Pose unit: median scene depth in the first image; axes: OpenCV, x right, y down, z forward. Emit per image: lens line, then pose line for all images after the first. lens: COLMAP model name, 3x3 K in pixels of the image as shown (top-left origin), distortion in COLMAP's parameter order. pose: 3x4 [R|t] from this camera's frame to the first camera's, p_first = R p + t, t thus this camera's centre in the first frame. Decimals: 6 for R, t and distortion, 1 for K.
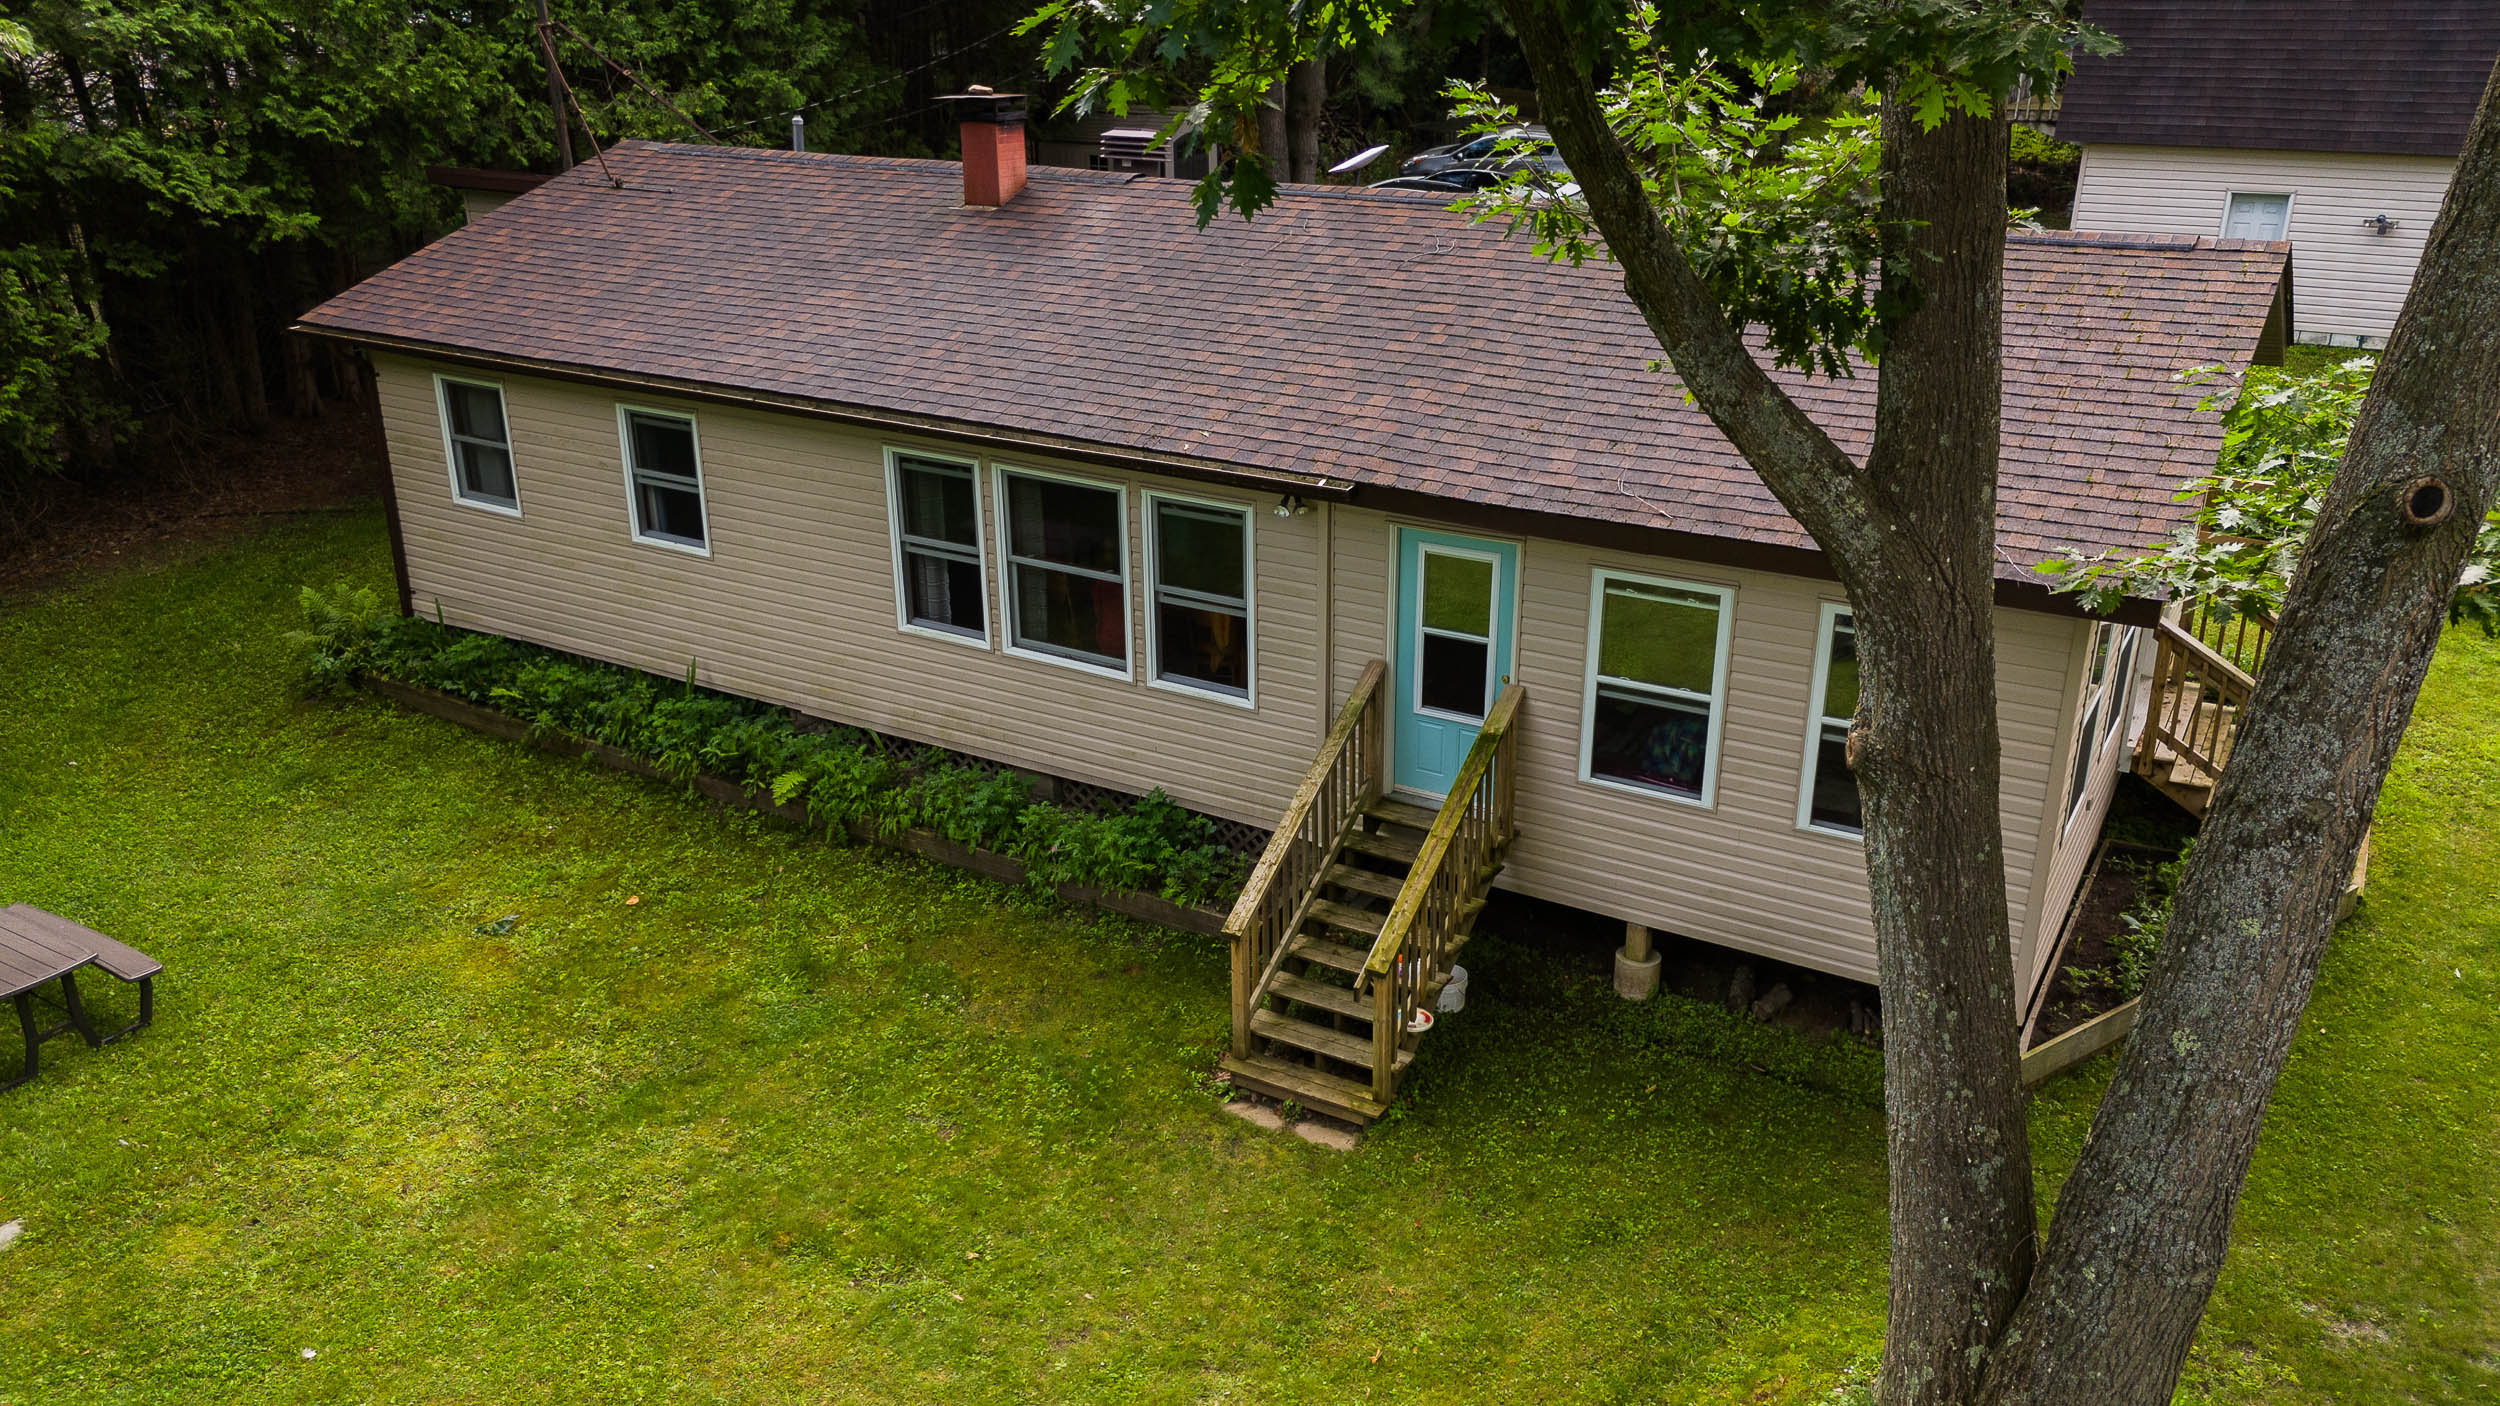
lens RADIAL K [[1886.0, 0, 1241.7], [0, 1886.0, 704.0], [0, 0, 1]] dist [0.051412, -0.029639]
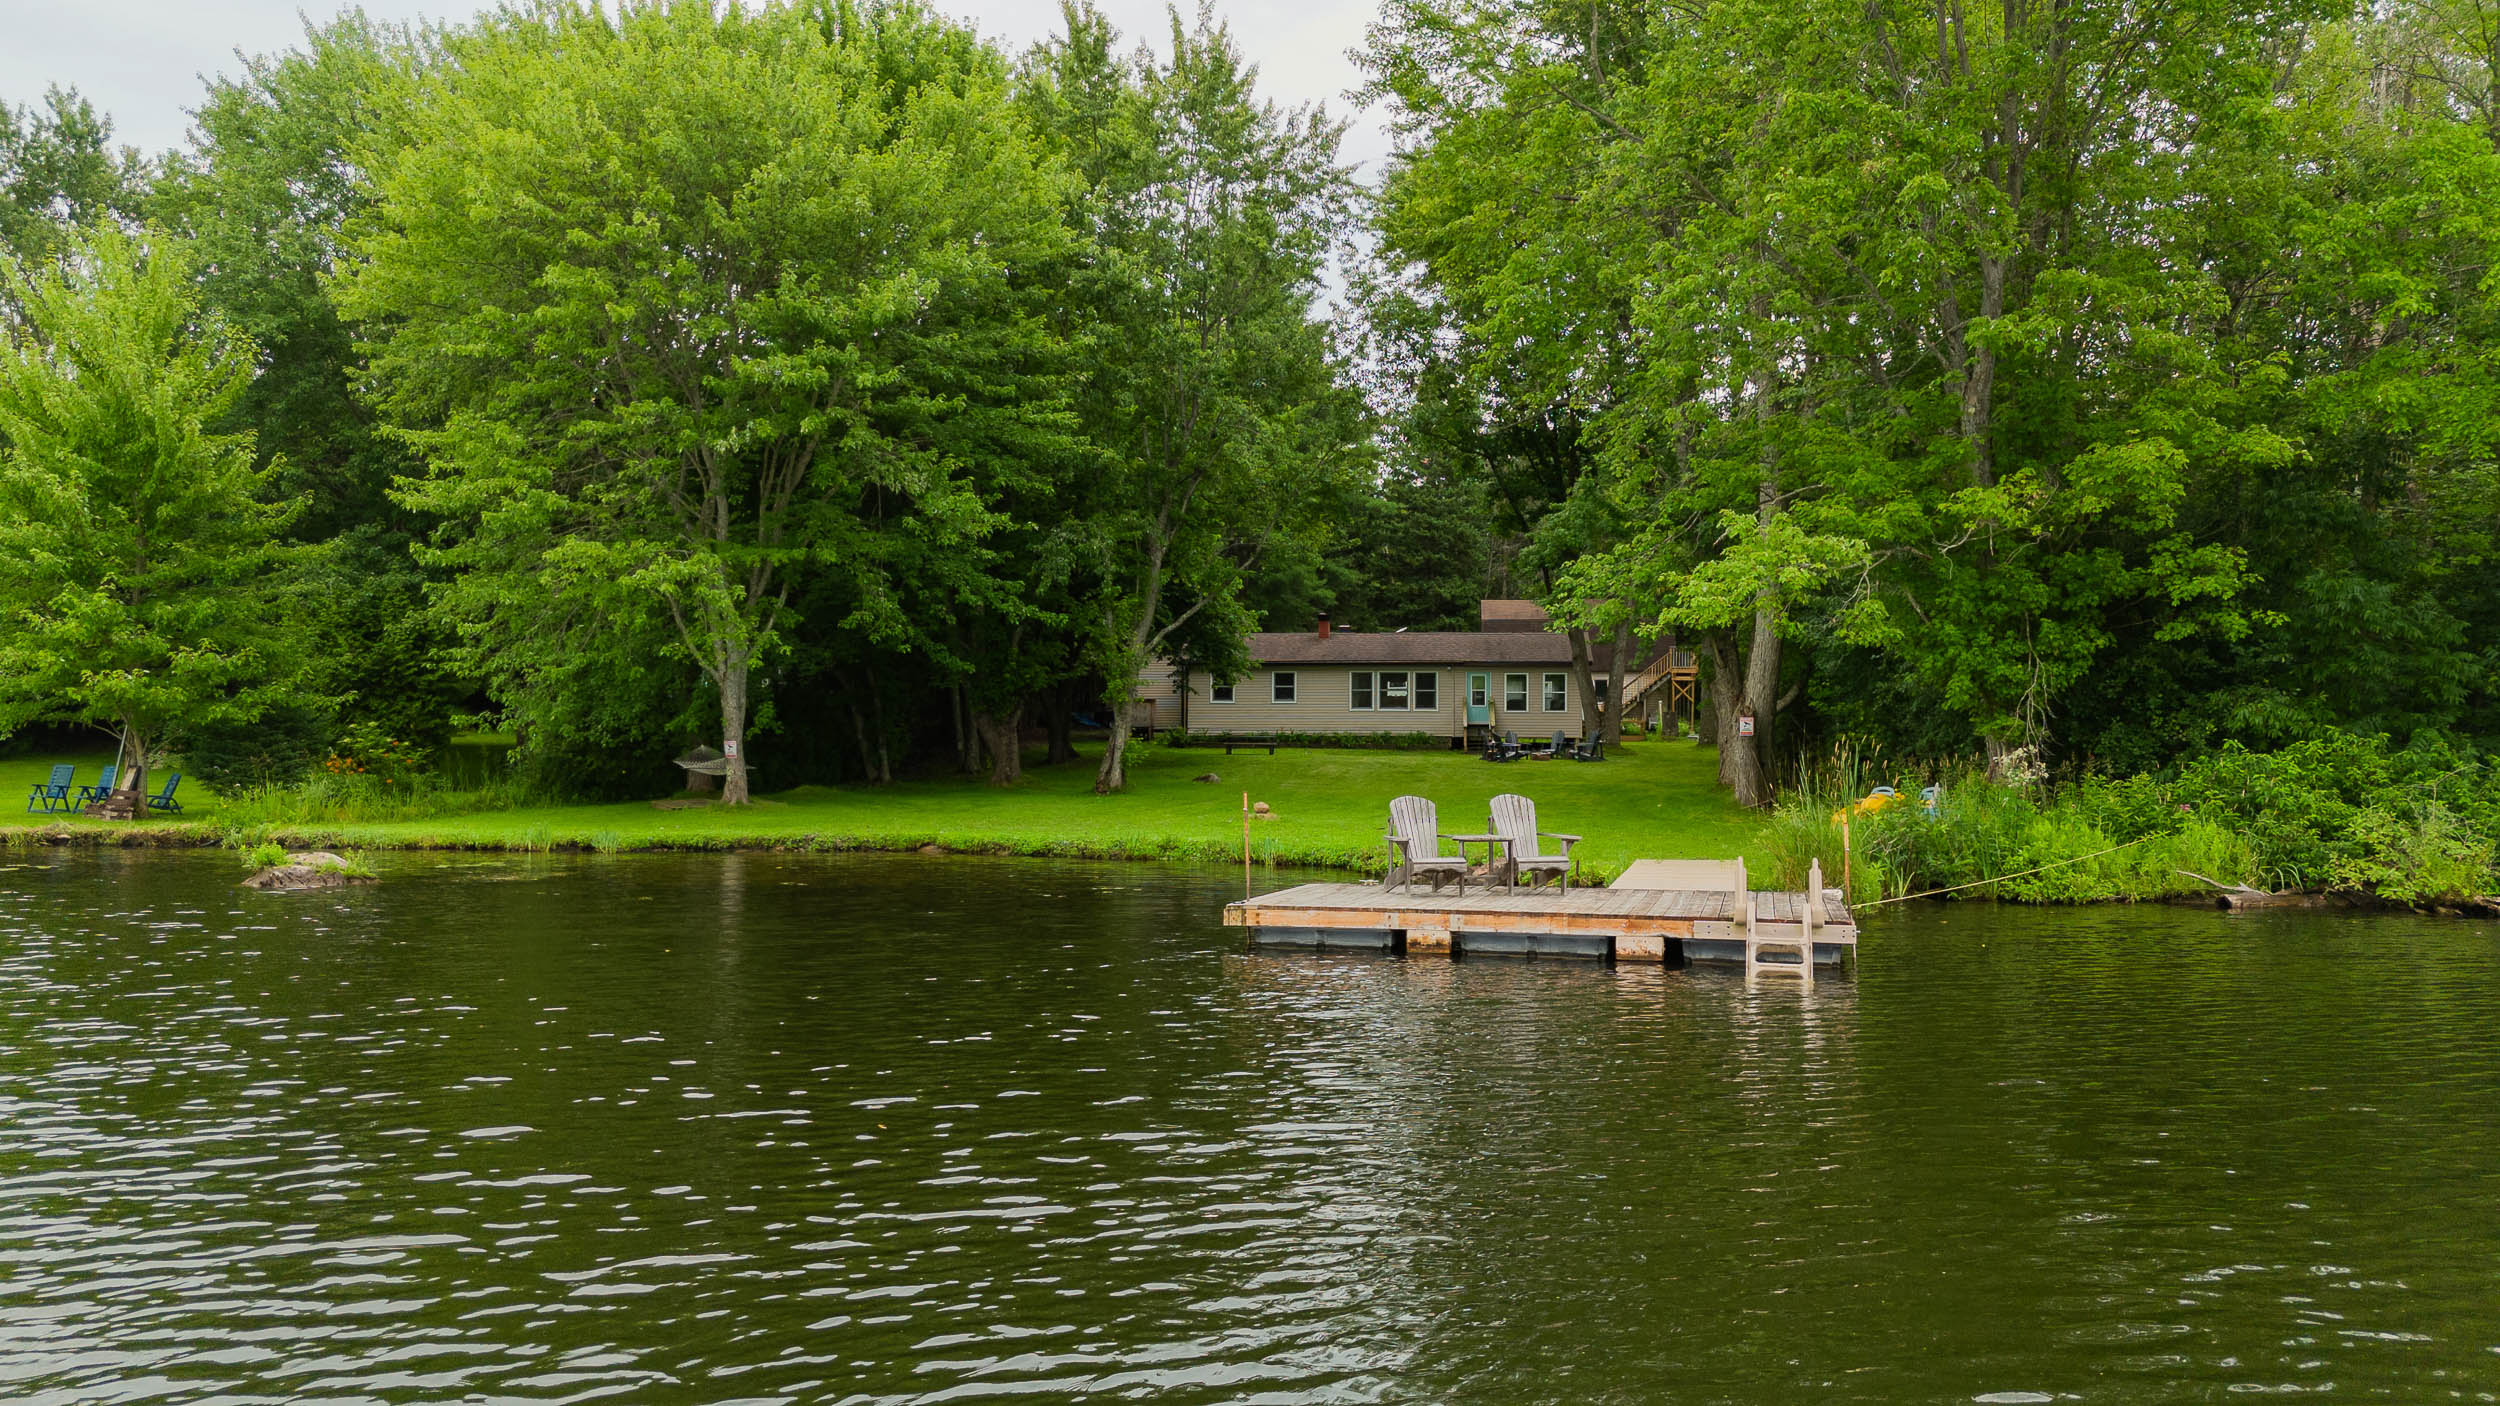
lens RADIAL K [[1886.0, 0, 1173.7], [0, 1886.0, 716.5], [0, 0, 1]] dist [0.051412, -0.029639]
pose [[0.927657, 0.019930, 0.372901, -2.641430], [0.122216, 0.927378, -0.353599, 1.790052], [-0.352867, 0.373593, 0.857853, -3.256281]]
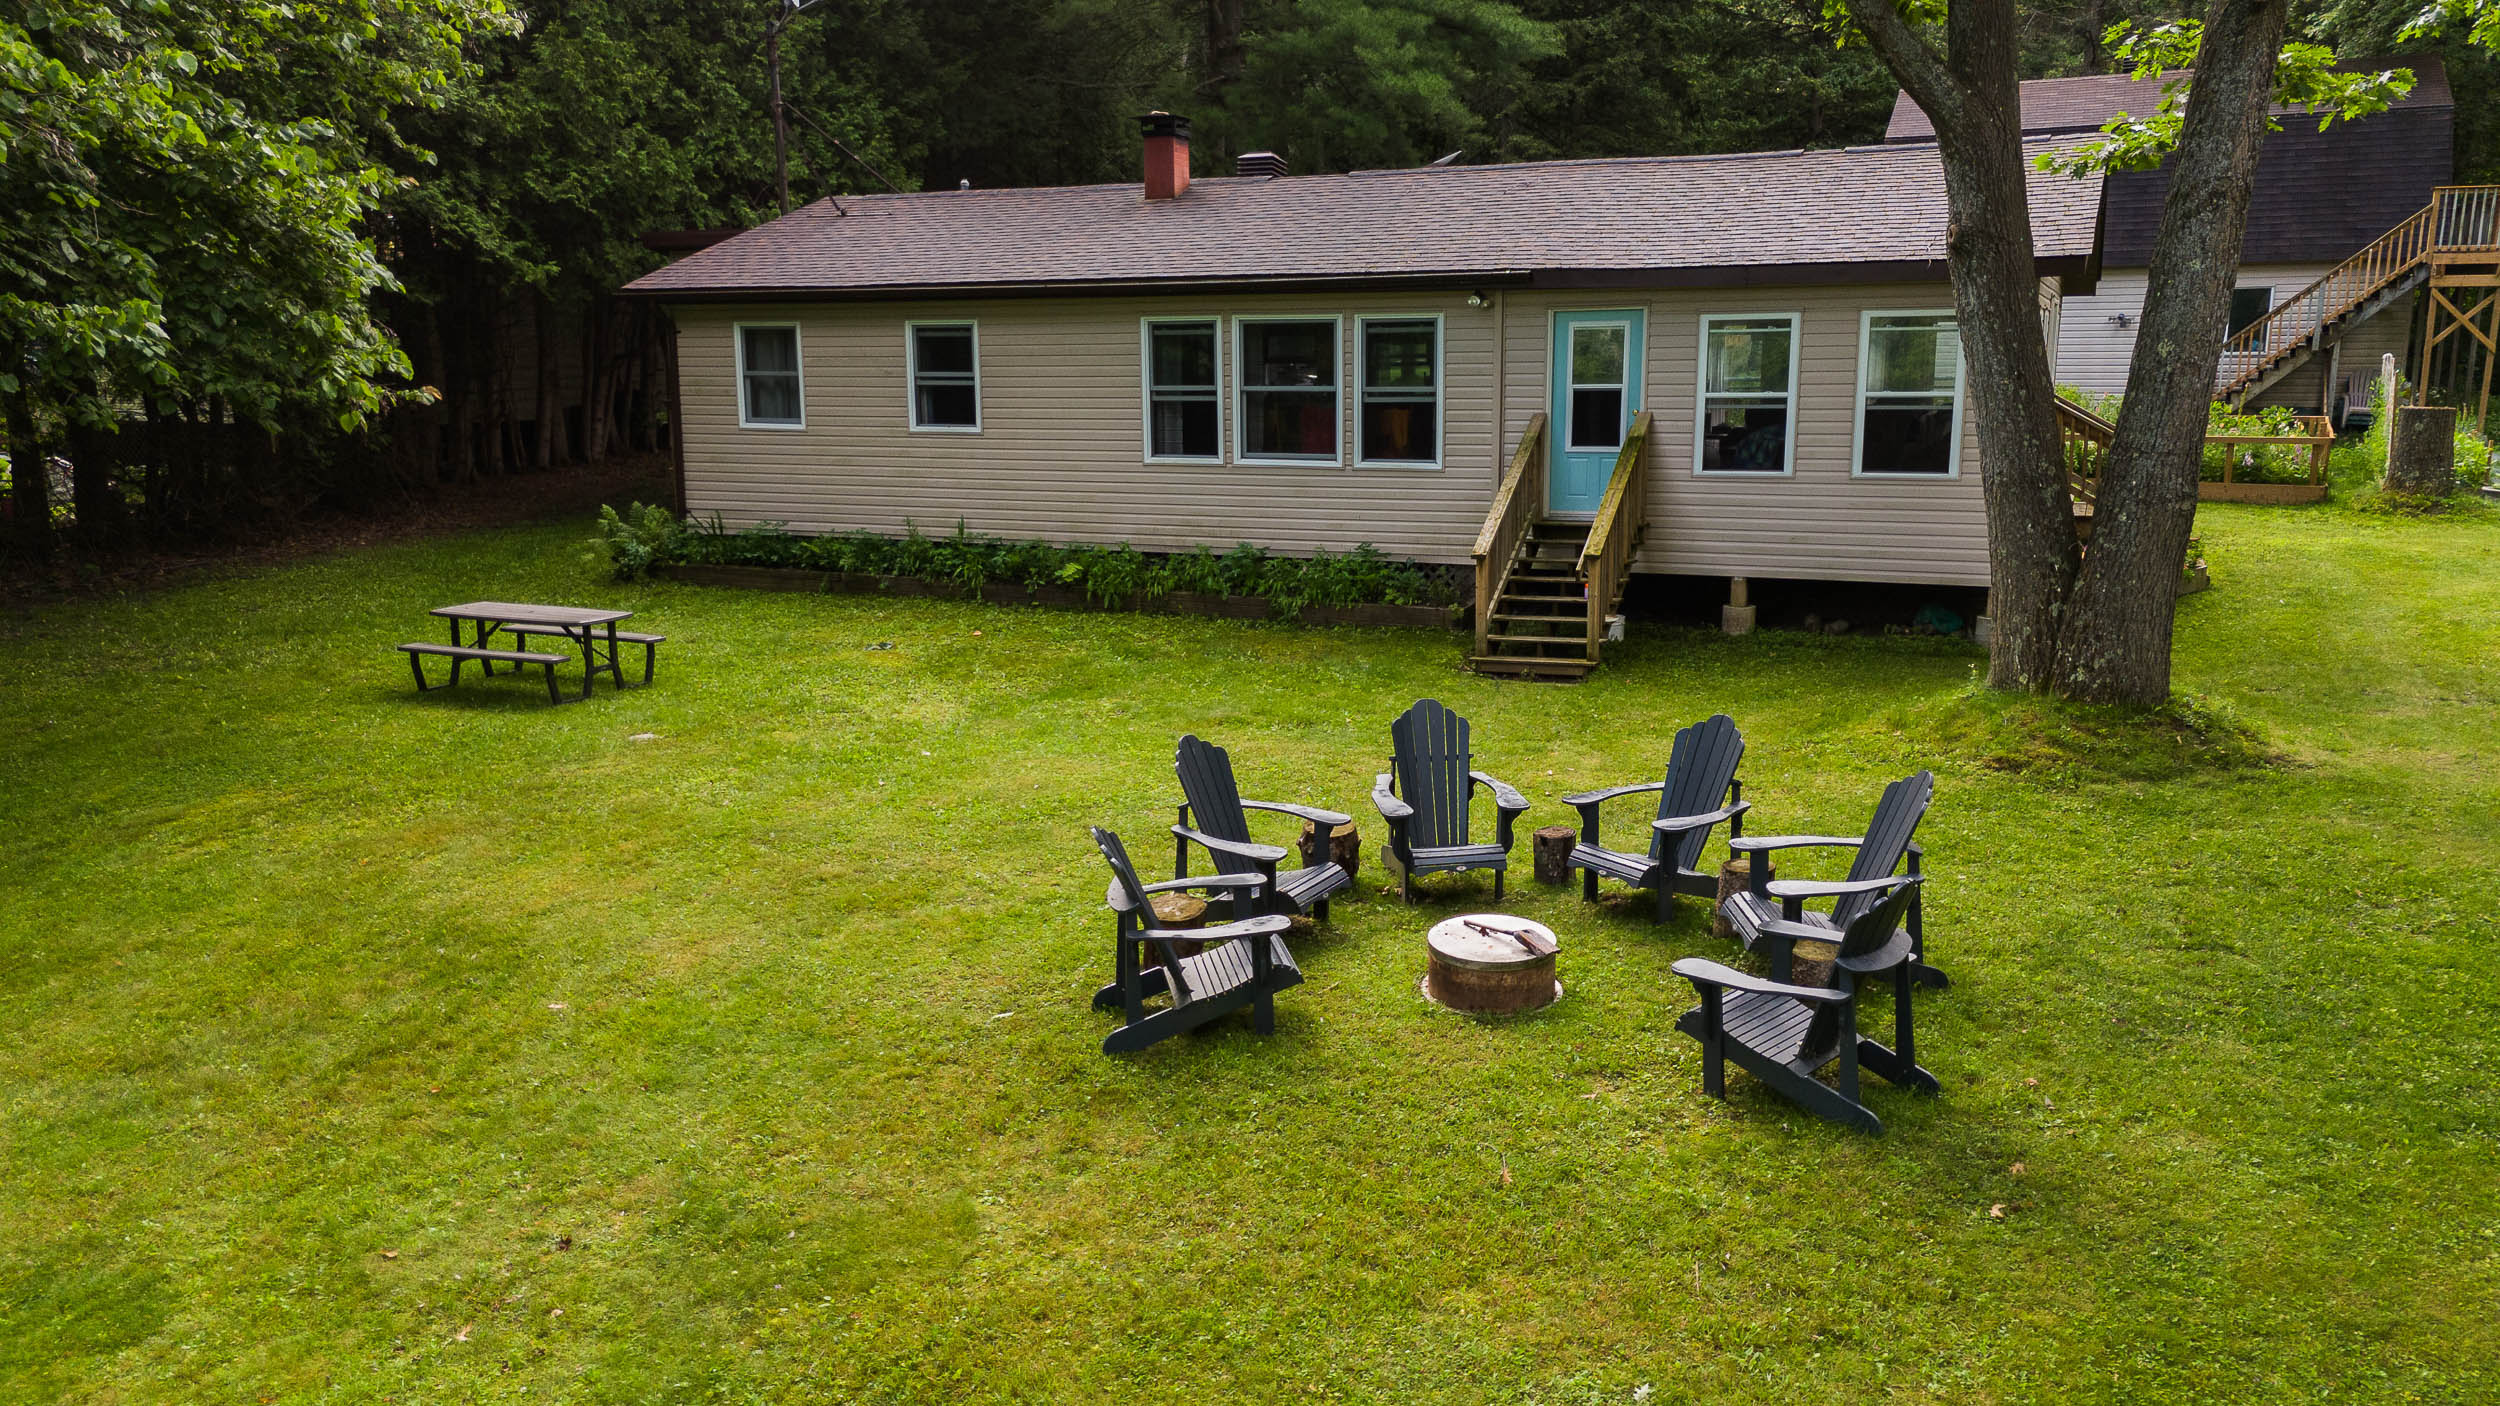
lens RADIAL K [[1886.0, 0, 1250.6], [0, 1886.0, 701.2], [0, 0, 1]] dist [0.051412, -0.029639]
pose [[0.992934, -0.027475, 0.115441, -0.295552], [0.048483, 0.981856, -0.183326, 0.414371], [-0.108310, 0.187627, 0.976250, -0.300815]]
